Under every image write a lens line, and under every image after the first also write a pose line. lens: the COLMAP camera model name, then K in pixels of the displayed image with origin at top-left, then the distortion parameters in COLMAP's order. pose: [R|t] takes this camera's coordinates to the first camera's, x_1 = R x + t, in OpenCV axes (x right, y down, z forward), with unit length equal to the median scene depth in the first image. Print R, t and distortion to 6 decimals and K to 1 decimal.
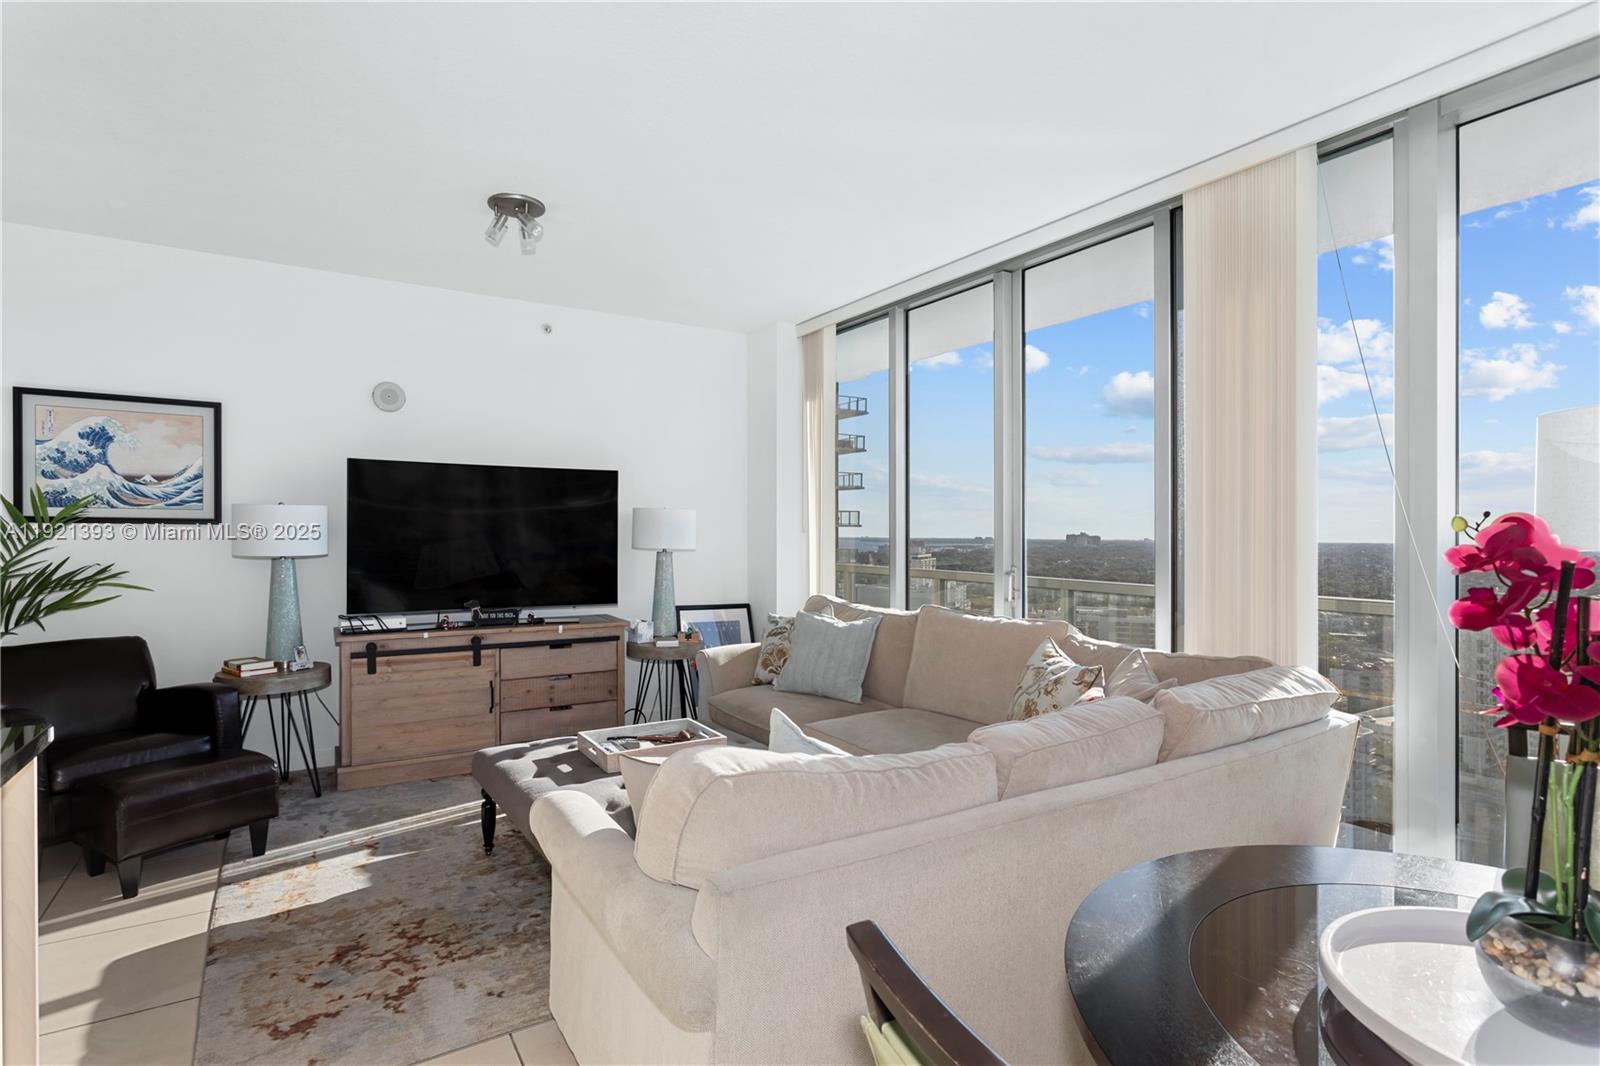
lens RADIAL K [[798.8, 0, 796.9], [0, 798.8, 535.2], [0, 0, 1]] dist [0.000178, 0.001430]
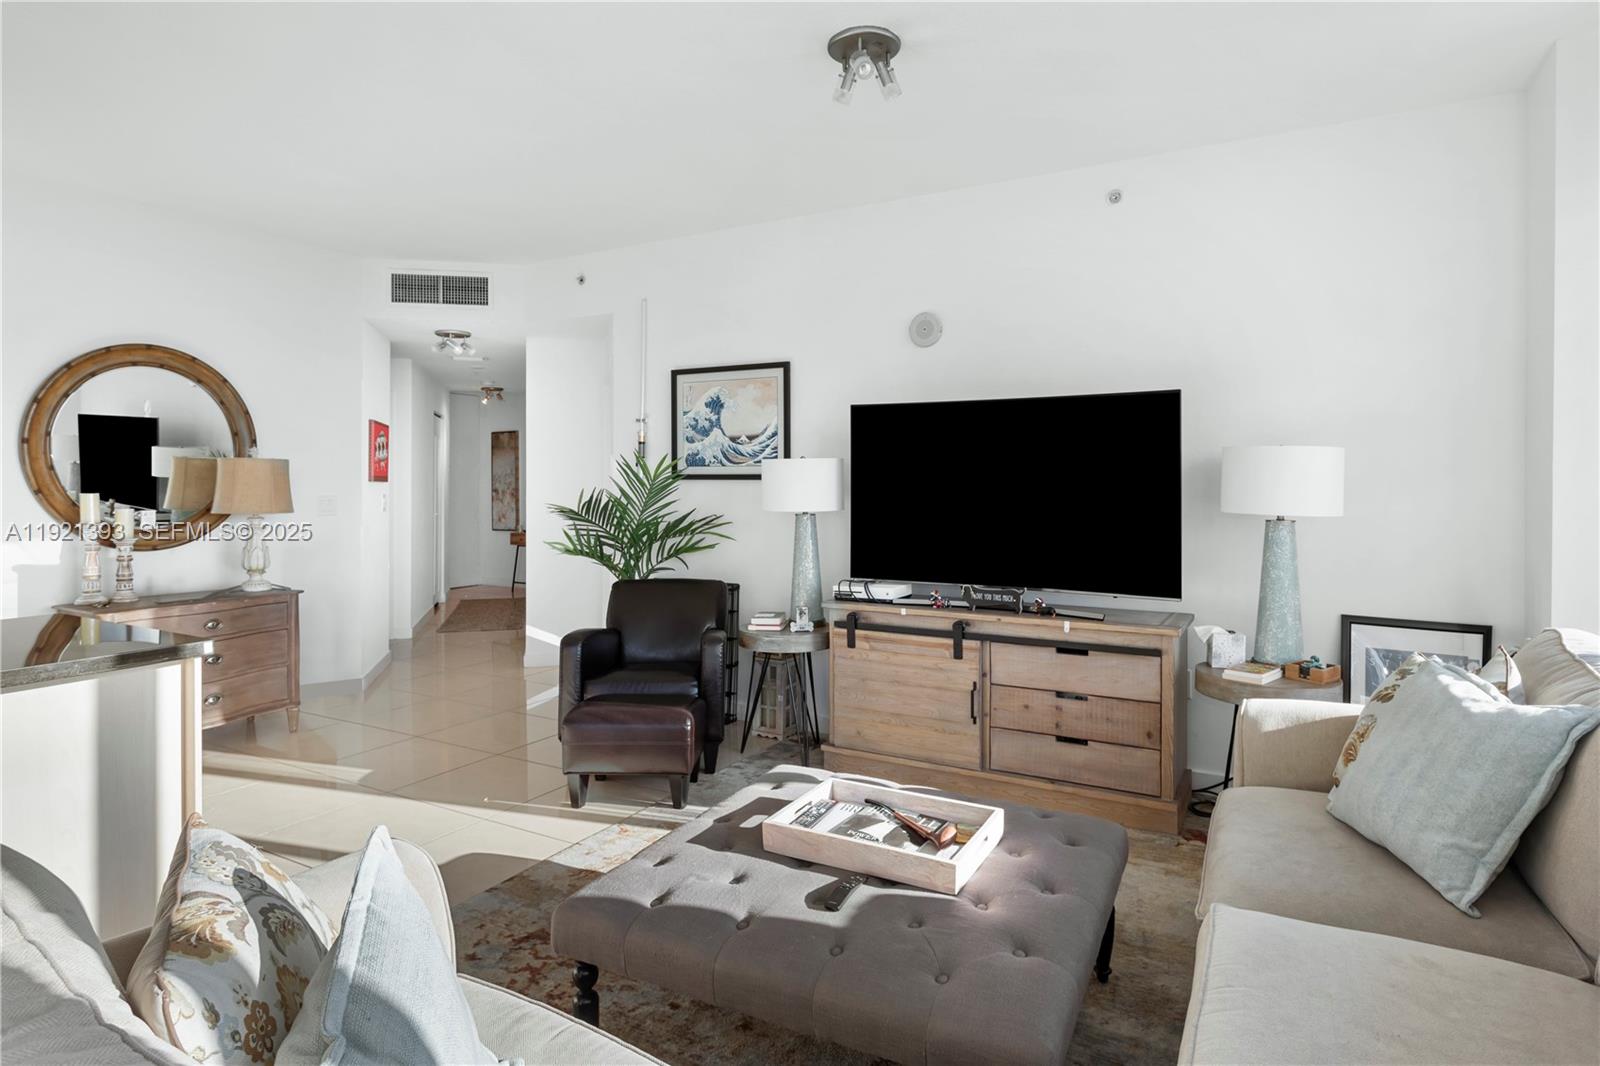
lens RADIAL K [[885.9, 0, 806.5], [0, 885.9, 499.2], [0, 0, 1]] dist [-0.003063, 0.000092]
pose [[0.476195, 0.009918, -0.879284, 0.298684], [-0.003442, 0.999950, 0.009415, 0.000744], [0.879333, -0.001457, 0.476205, 0.484177]]
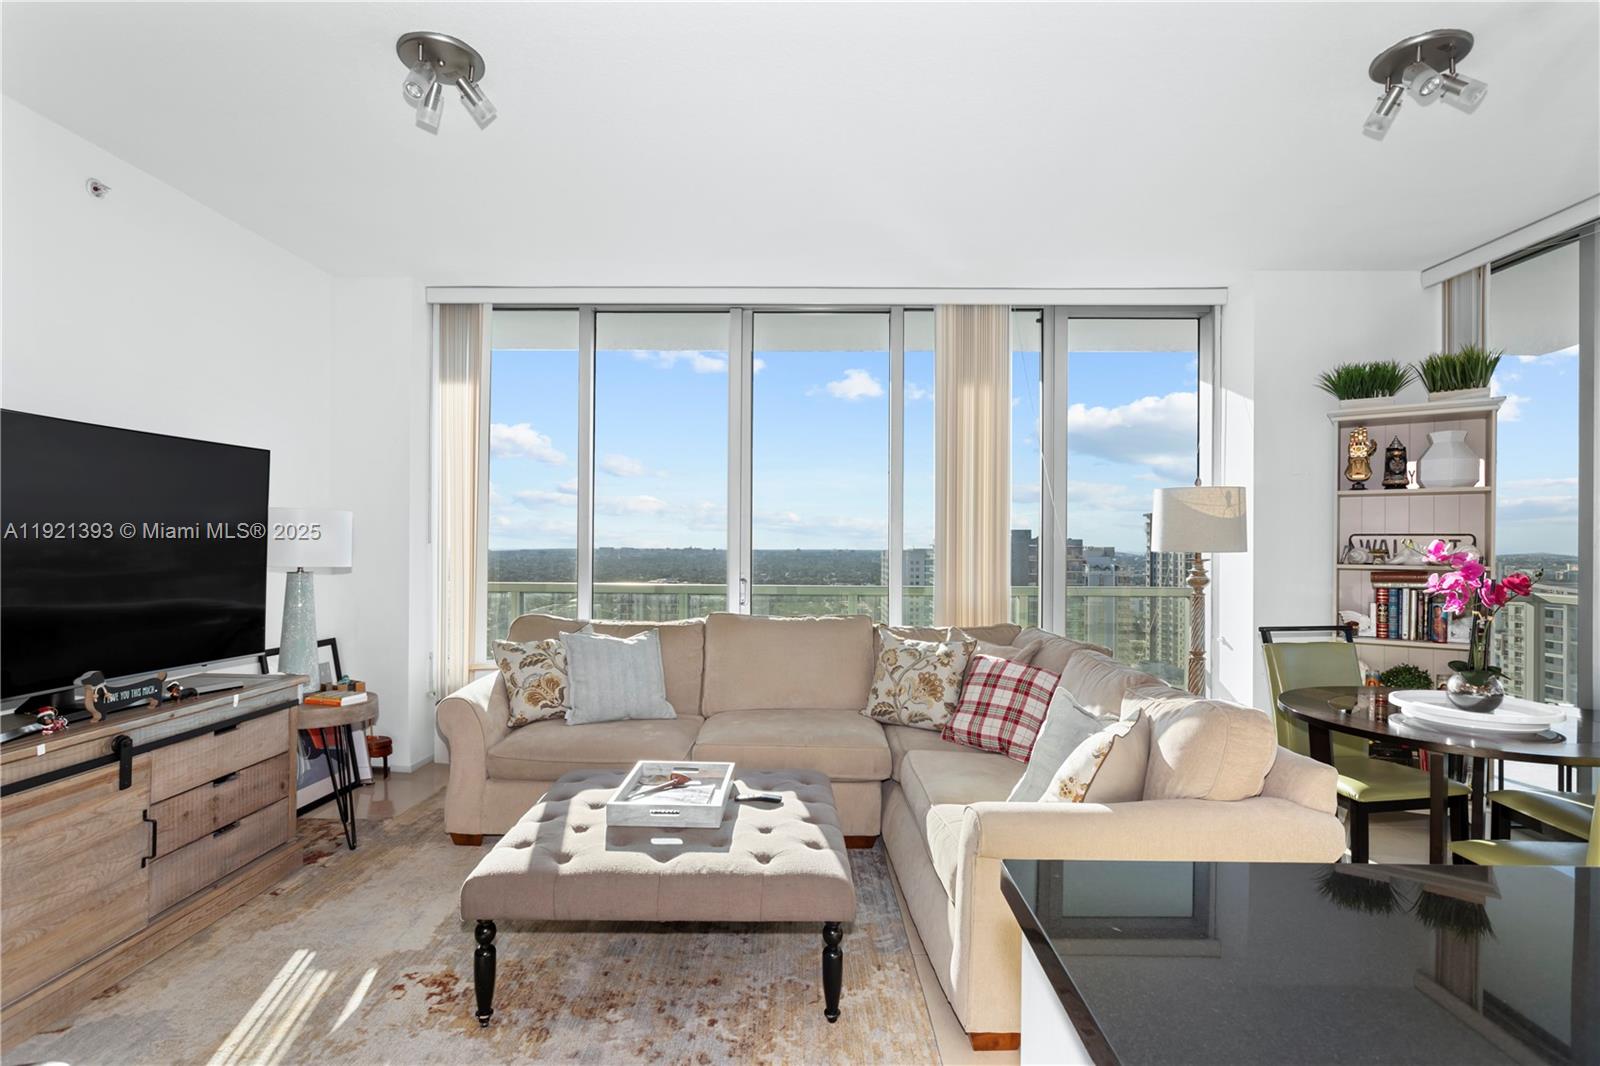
lens RADIAL K [[798.8, 0, 796.9], [0, 798.8, 535.2], [0, 0, 1]] dist [0.000178, 0.001430]
pose [[0.538640, 0.006830, 0.842509, -0.647528], [0.000986, 0.999961, -0.008736, -0.005216], [-0.842536, 0.005537, 0.538612, 0.330882]]
